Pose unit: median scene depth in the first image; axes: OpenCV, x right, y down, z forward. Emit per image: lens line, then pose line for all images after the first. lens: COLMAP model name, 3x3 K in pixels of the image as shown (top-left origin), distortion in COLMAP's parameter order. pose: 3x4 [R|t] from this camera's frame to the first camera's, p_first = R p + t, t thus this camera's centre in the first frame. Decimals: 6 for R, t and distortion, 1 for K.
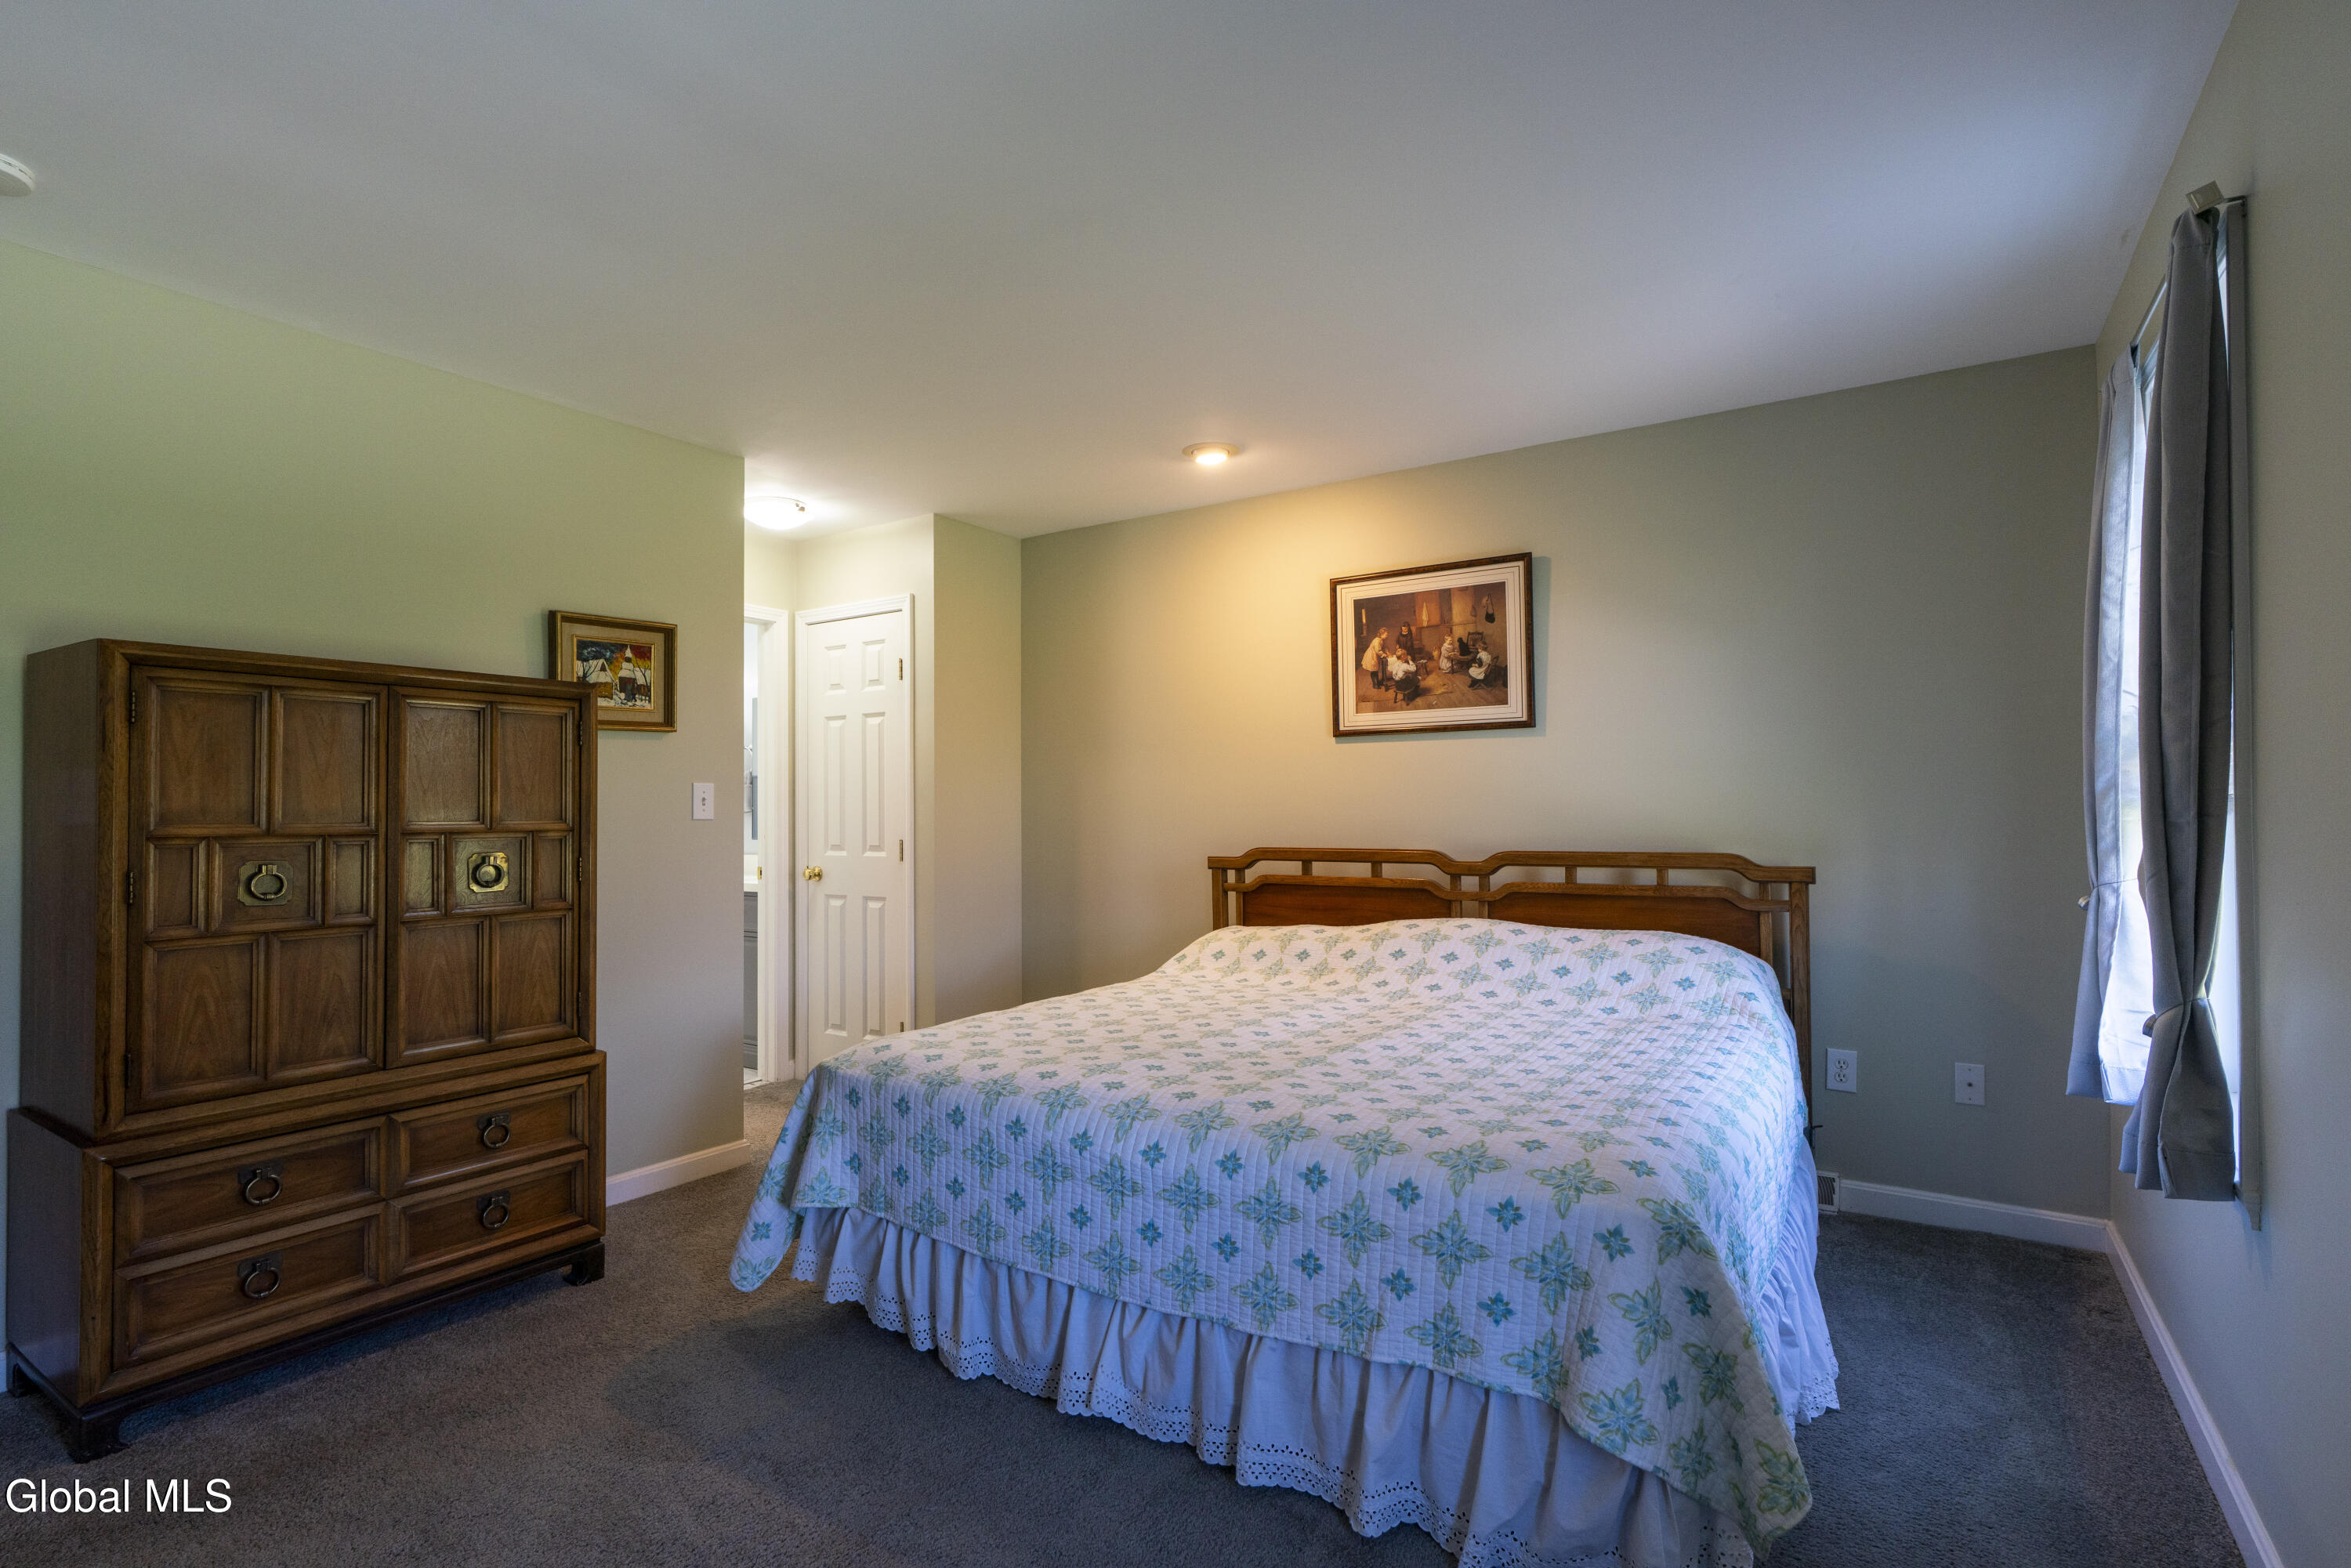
lens RADIAL K [[1157.8, 0, 1177.9], [0, 1157.8, 795.8], [0, 0, 1]] dist [-0.002827, 0.000114]
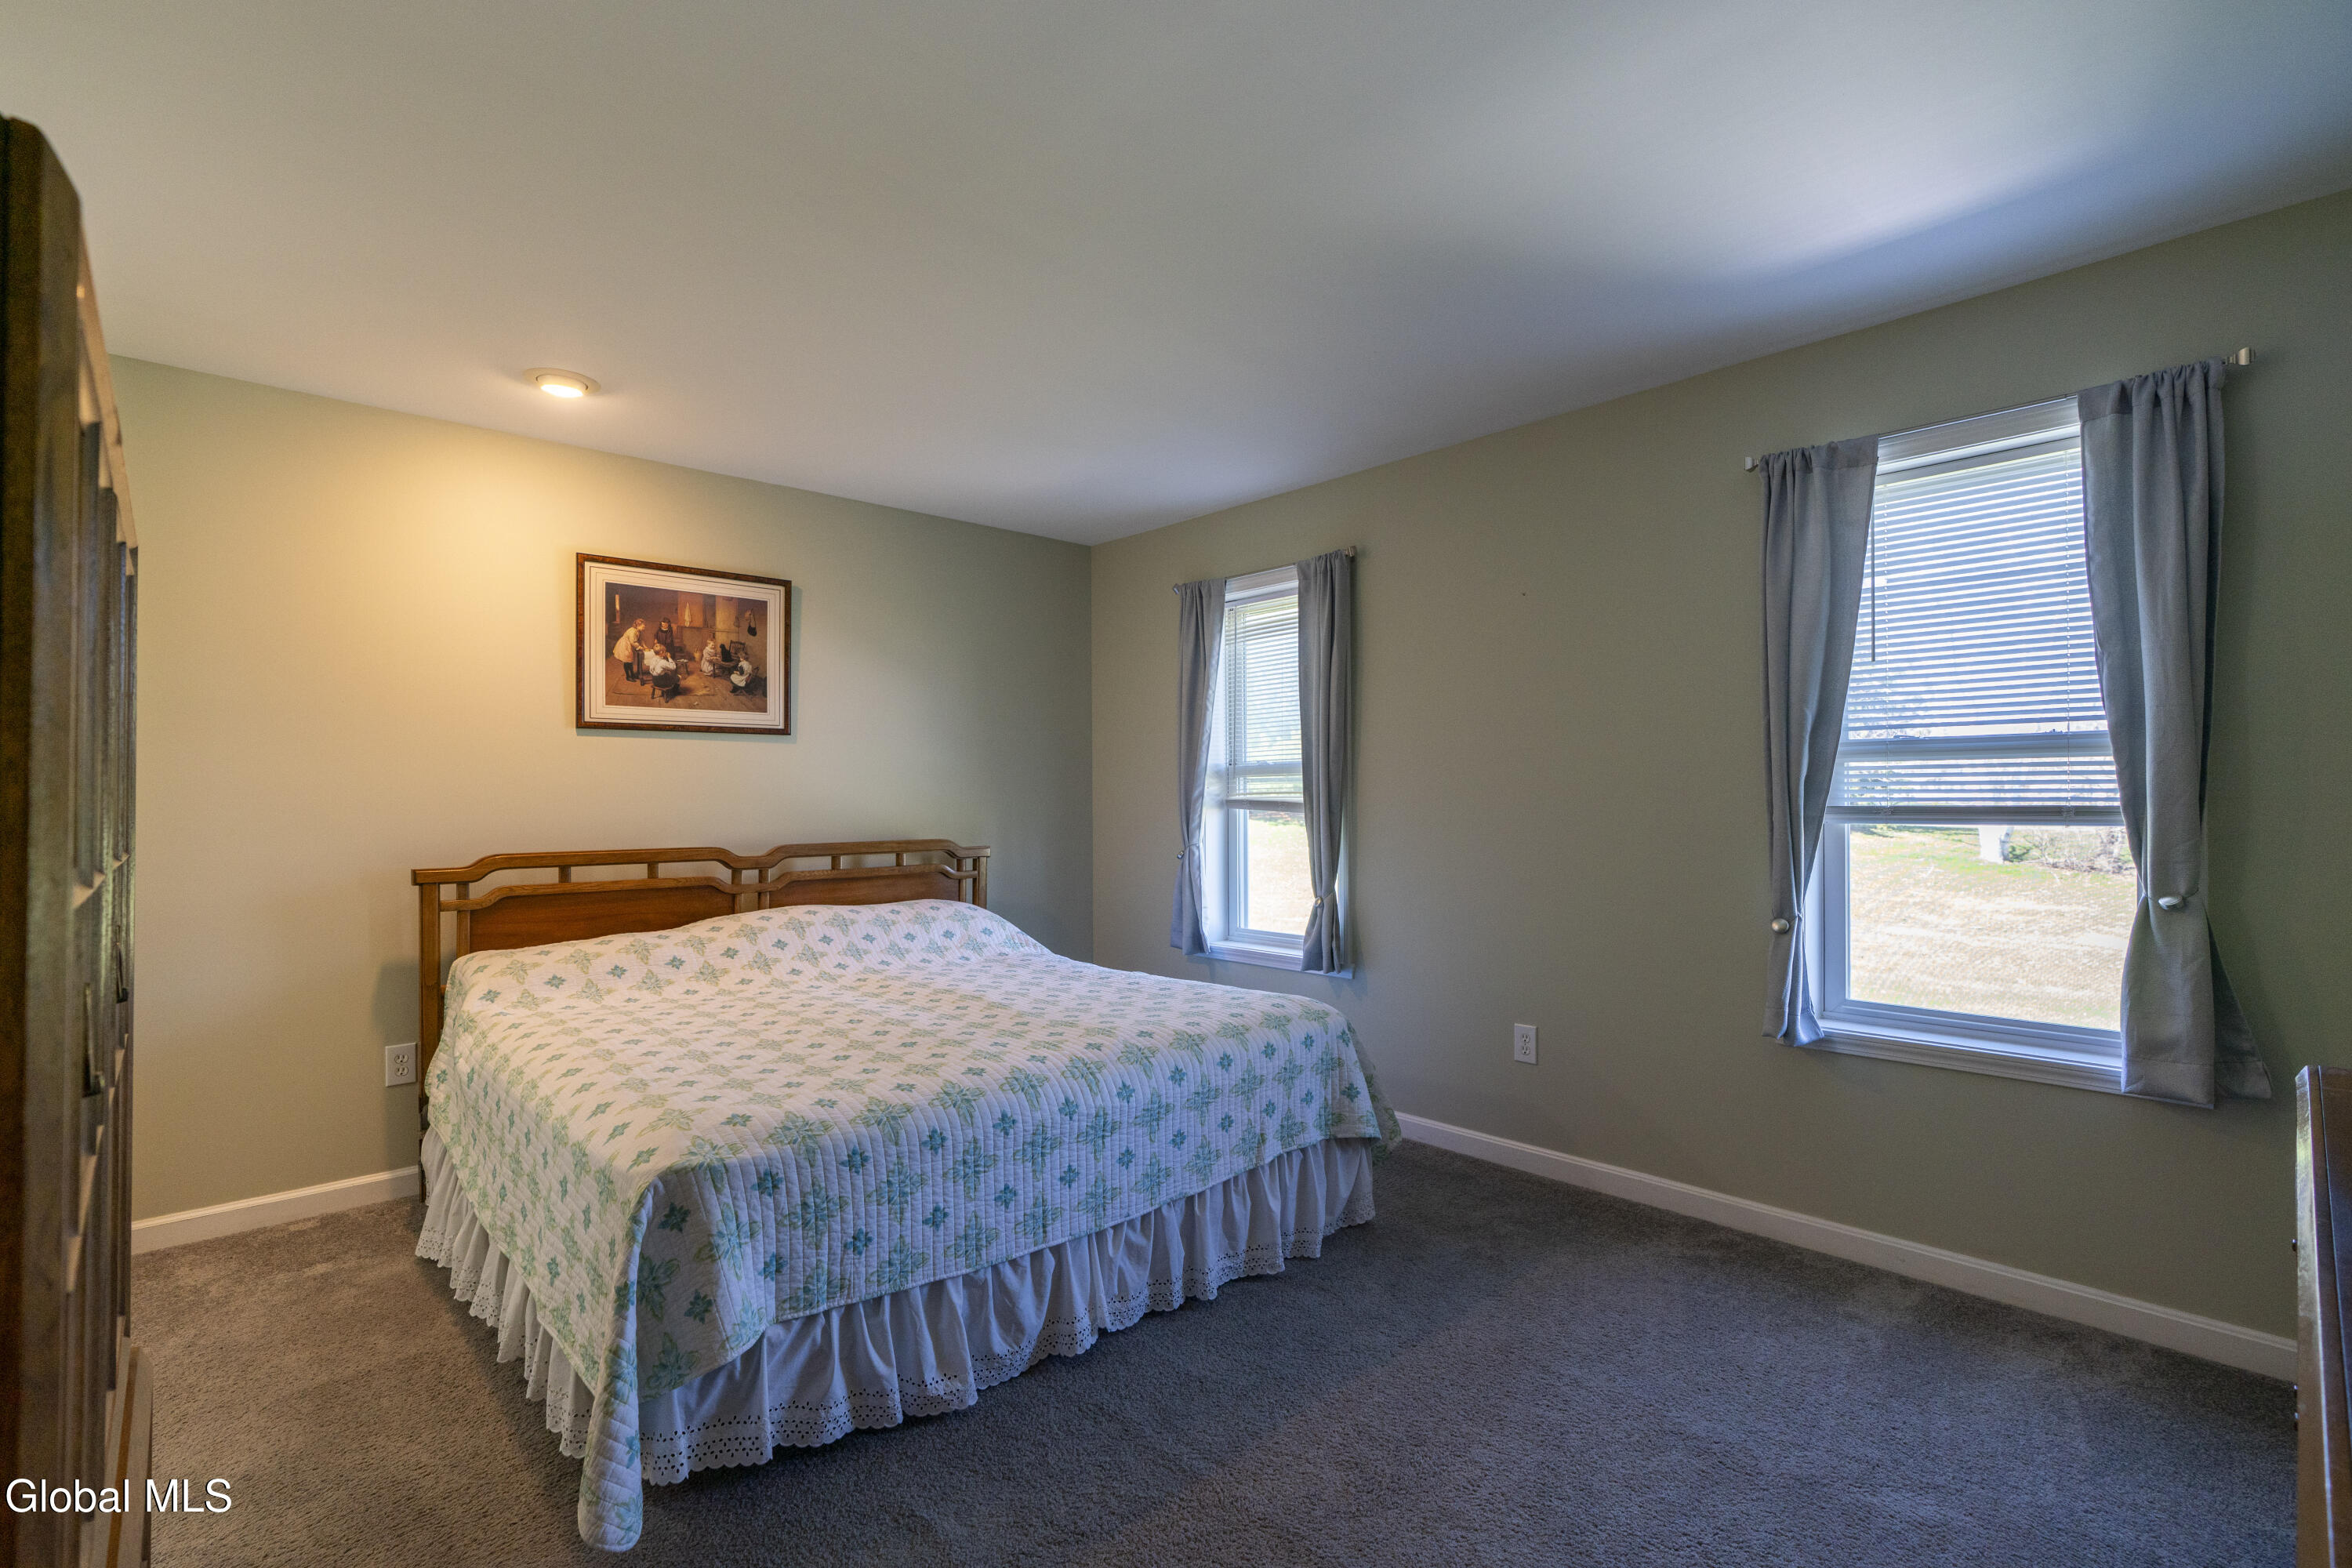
lens RADIAL K [[1061.8, 0, 1174.4], [0, 1061.8, 781.6], [0, 0, 1]] dist [-0.005884, 0.002724]
pose [[0.238528, 0.020086, 0.970928, -0.592068], [-0.008369, 0.999791, -0.018627, 0.002615], [-0.971100, -0.003683, 0.238646, 0.371855]]
